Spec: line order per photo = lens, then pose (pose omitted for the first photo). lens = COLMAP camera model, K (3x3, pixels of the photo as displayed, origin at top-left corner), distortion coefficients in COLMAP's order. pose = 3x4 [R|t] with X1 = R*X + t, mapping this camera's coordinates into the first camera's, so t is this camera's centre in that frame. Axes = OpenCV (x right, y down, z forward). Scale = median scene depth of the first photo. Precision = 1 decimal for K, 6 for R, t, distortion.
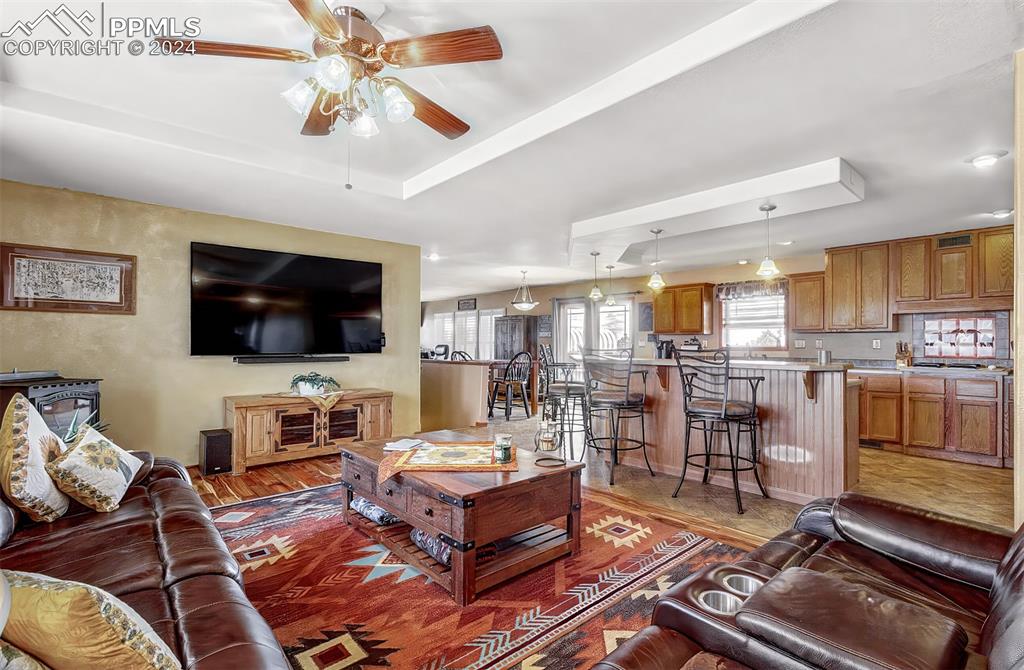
lens RADIAL K [[492.8, 0, 519.7], [0, 492.8, 347.0], [0, 0, 1]] dist [0.026911, 0.000266]
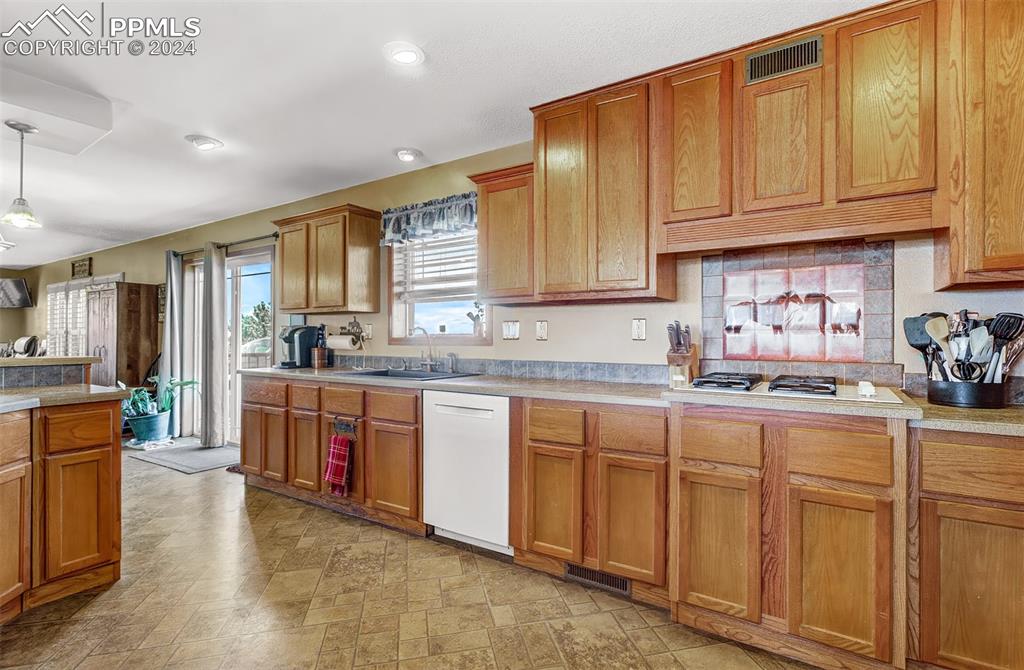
lens RADIAL K [[492.8, 0, 519.7], [0, 492.8, 347.0], [0, 0, 1]] dist [0.026911, 0.000266]
pose [[0.971159, -0.011562, 0.238154, 0.543699], [0.007106, 0.999783, 0.019562, 0.000332], [-0.238329, -0.017305, 0.971030, 0.637704]]
